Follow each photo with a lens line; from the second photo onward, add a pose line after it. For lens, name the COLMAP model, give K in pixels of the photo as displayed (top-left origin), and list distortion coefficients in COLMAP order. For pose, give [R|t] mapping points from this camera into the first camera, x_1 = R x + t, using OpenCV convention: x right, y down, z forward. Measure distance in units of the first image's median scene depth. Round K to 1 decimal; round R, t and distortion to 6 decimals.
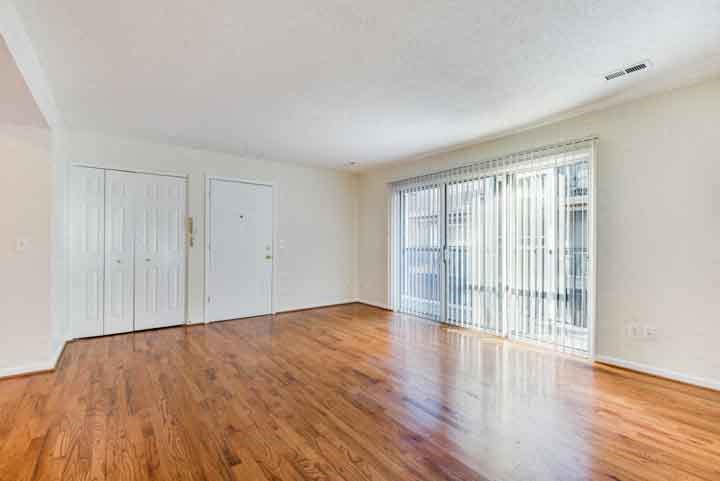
lens RADIAL K [[324.4, 0, 360.0], [0, 324.4, 240.5], [0, 0, 1]] dist [0.001713, -0.000145]
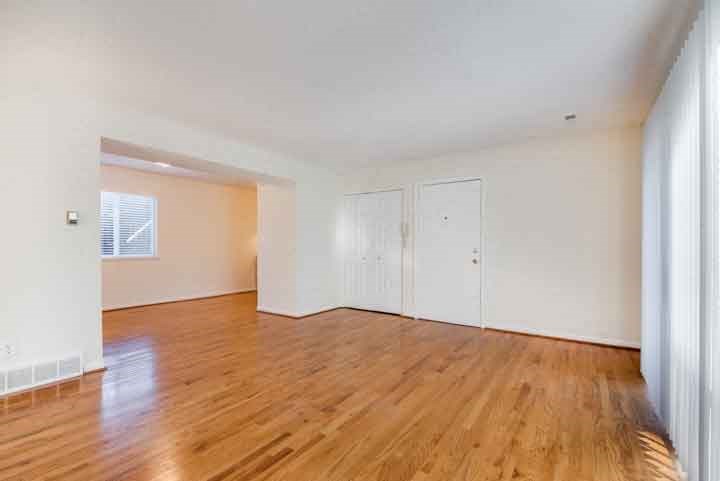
lens RADIAL K [[324.4, 0, 360.0], [0, 324.4, 240.5], [0, 0, 1]] dist [0.001713, -0.000145]
pose [[0.309508, -0.010679, -0.950837, 0.537478], [0.007878, 0.999931, -0.008666, -0.000873], [0.950864, -0.004809, 0.309571, 0.498328]]
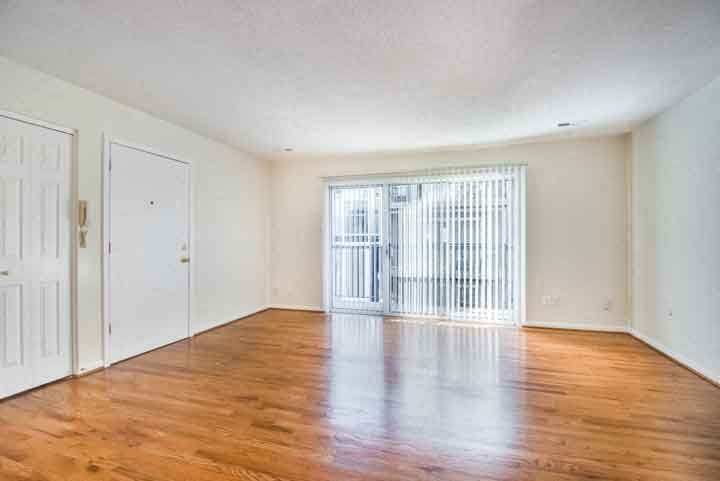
lens RADIAL K [[327.1, 0, 360.0], [0, 327.1, 240.5], [0, 0, 1]] dist [-0.014153, -0.000395]
pose [[0.815687, -0.003499, 0.578483, -0.448921], [-0.001762, 0.999962, 0.008532, -0.000696], [-0.578491, -0.007978, 0.815650, 0.197863]]
